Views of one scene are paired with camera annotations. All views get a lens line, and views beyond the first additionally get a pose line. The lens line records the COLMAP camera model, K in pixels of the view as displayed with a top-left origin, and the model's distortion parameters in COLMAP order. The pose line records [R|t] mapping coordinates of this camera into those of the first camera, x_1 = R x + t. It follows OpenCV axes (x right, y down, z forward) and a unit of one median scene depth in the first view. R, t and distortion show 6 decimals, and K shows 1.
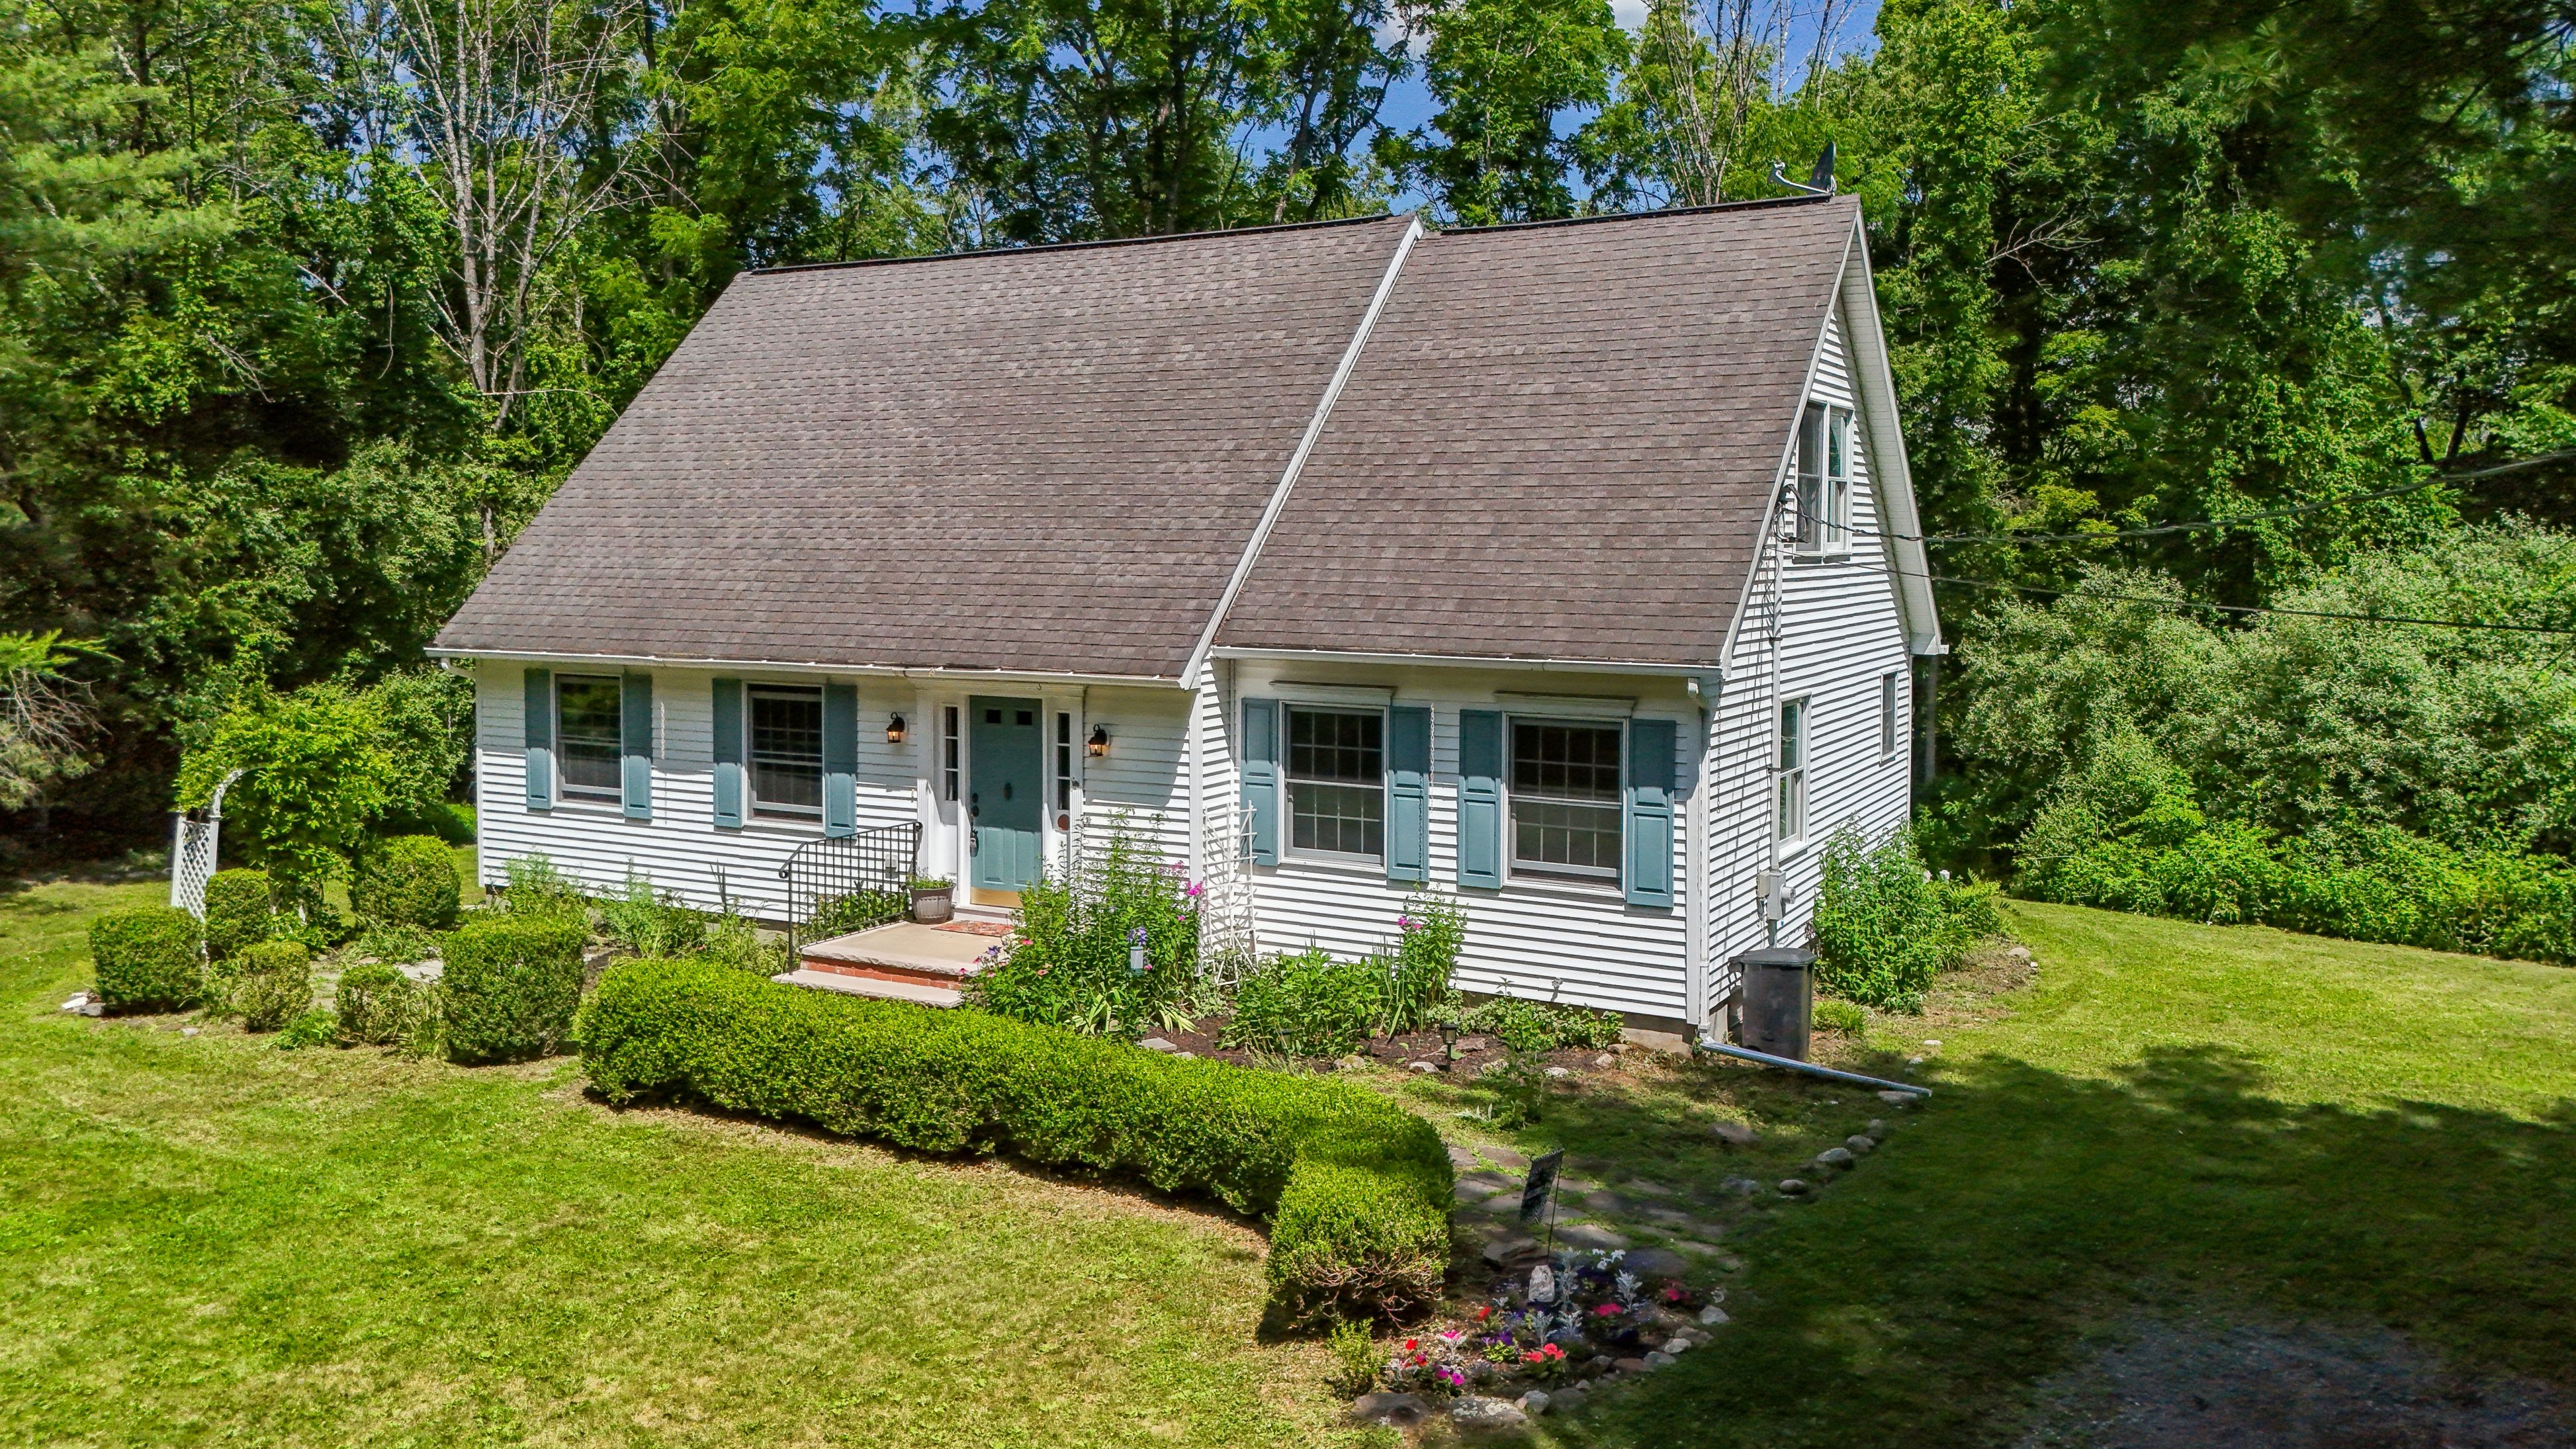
lens RADIAL K [[1926.4, 0, 1306.8], [0, 1926.4, 578.7], [0, 0, 1]] dist [0.026148, -0.041101]
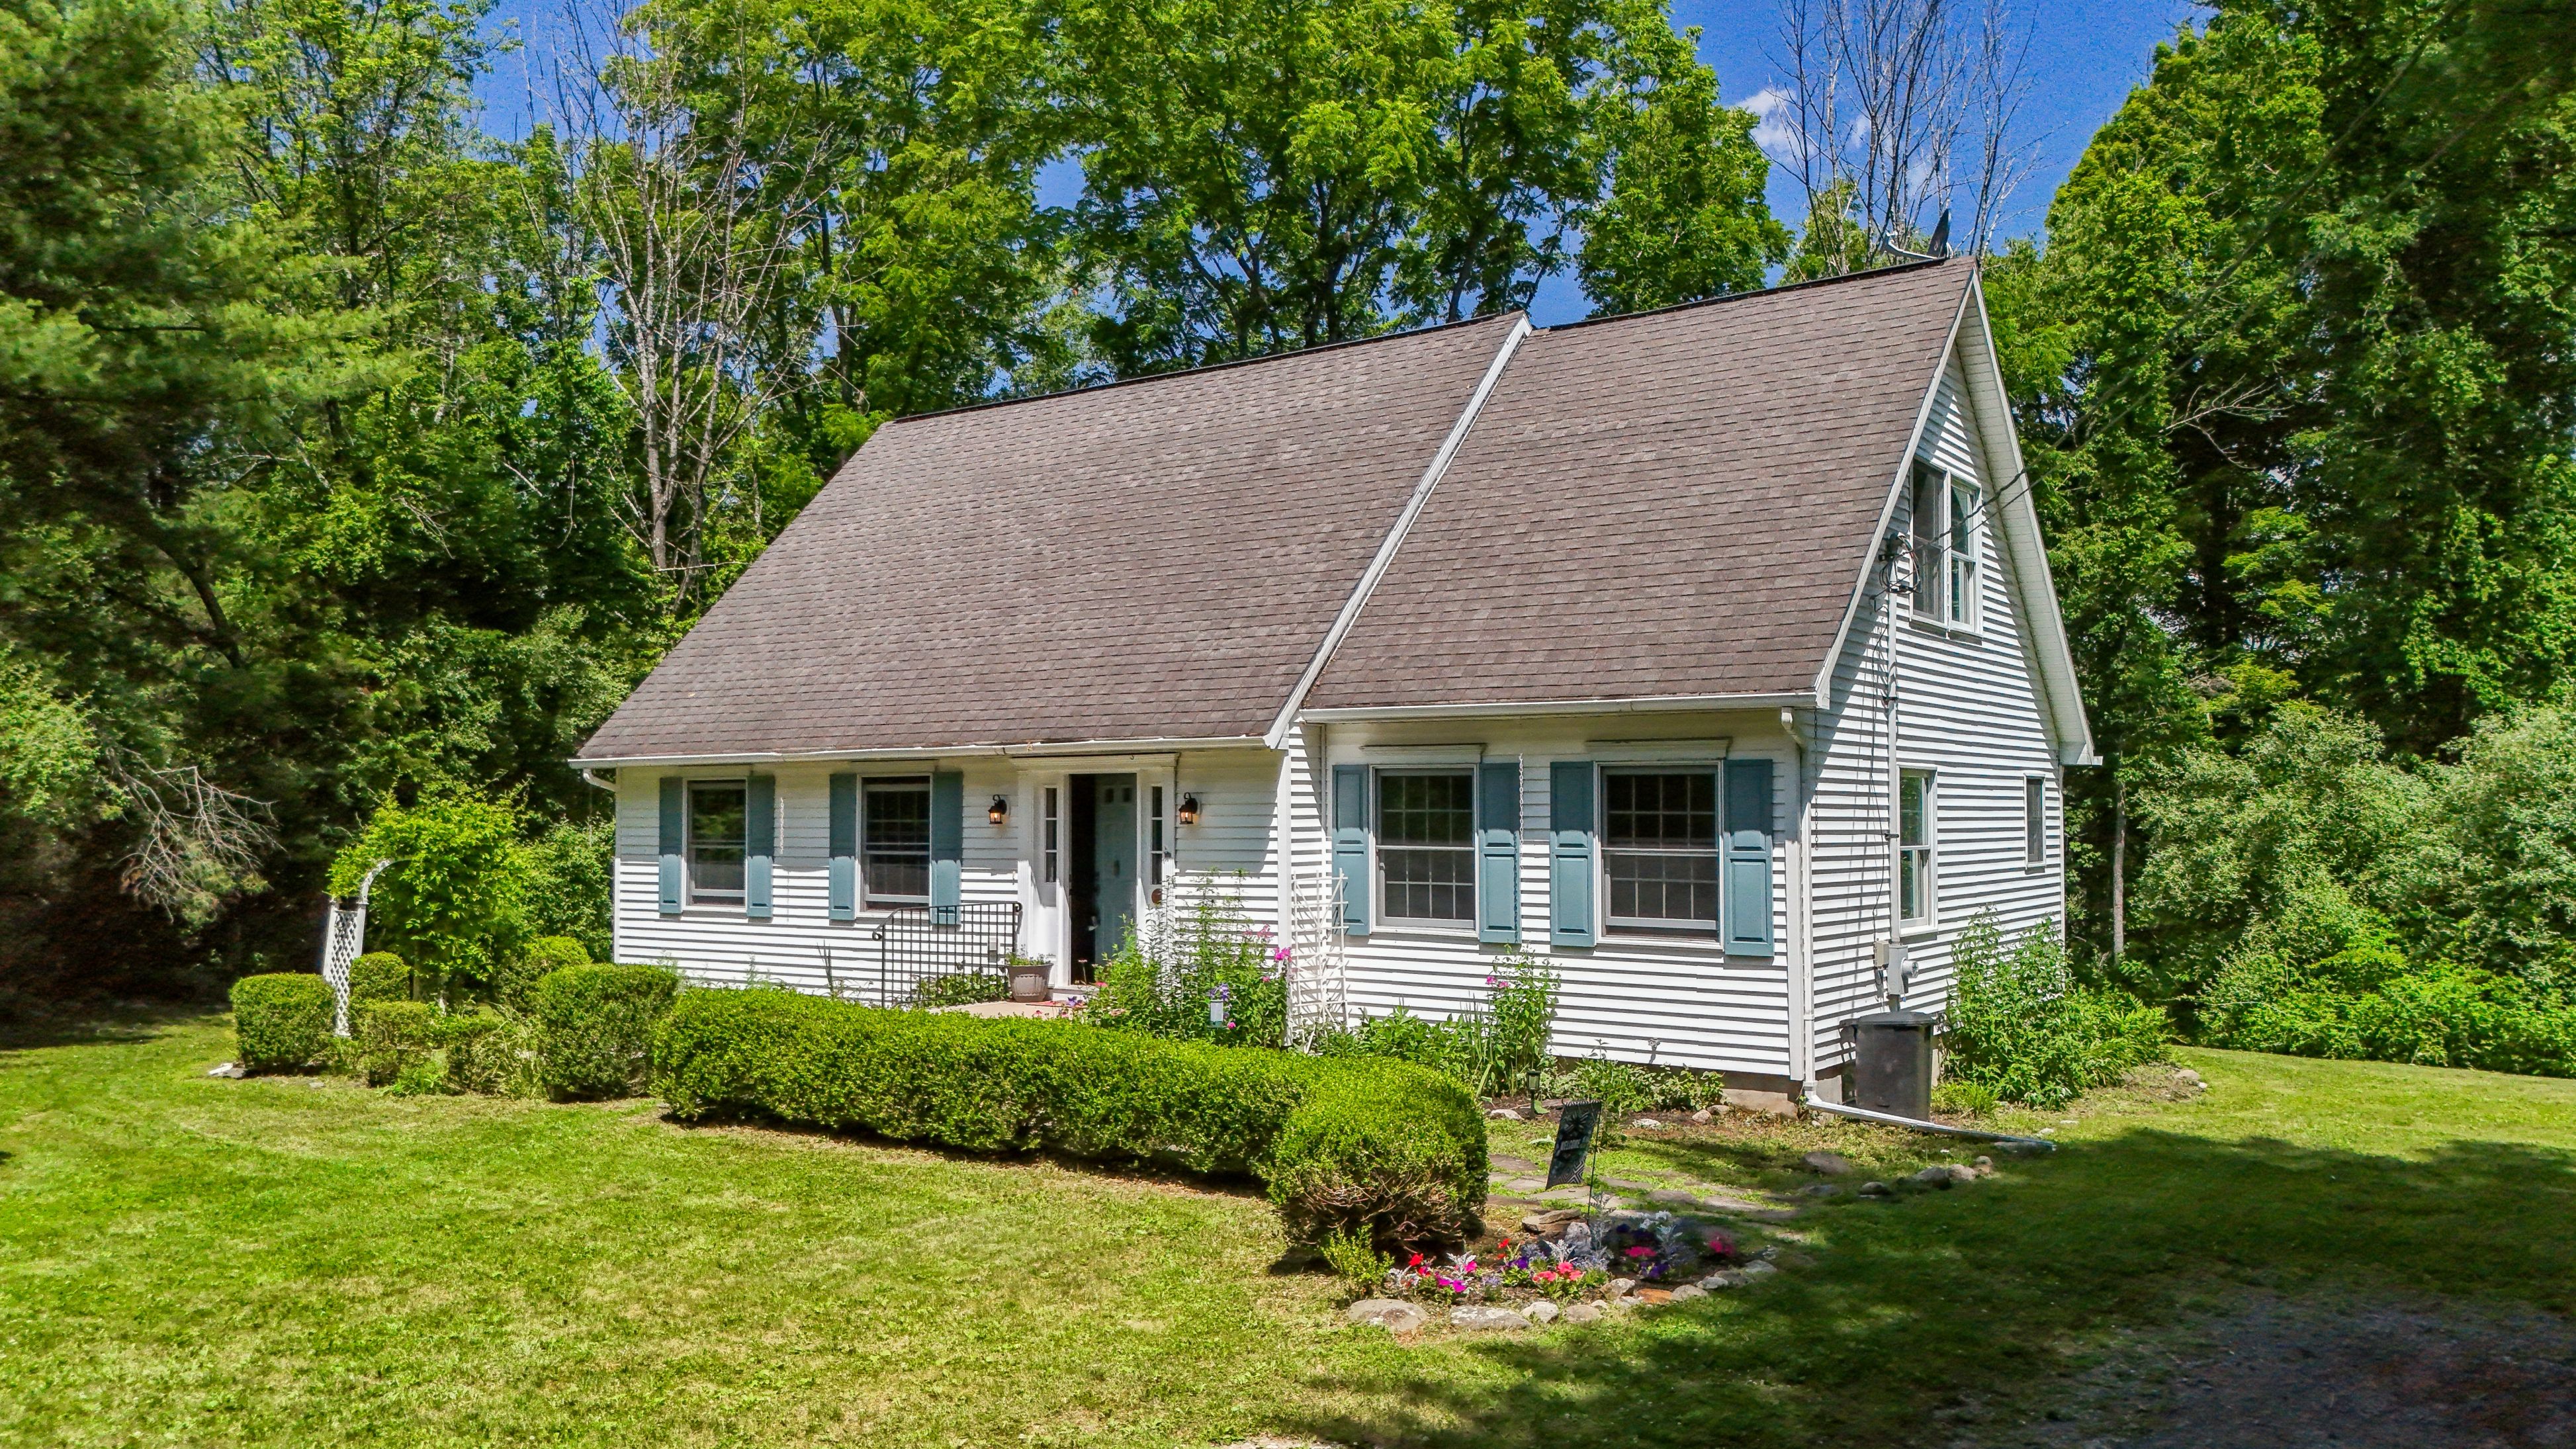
lens RADIAL K [[1901.0, 0, 1288.0], [0, 1901.0, 724.5], [0, 0, 1]] dist [0.035113, -0.052653]
pose [[0.993381, -0.008678, -0.114536, 0.050279], [0.000296, 0.997332, -0.073002, 0.102755], [0.114864, 0.072485, 0.990733, 0.029936]]
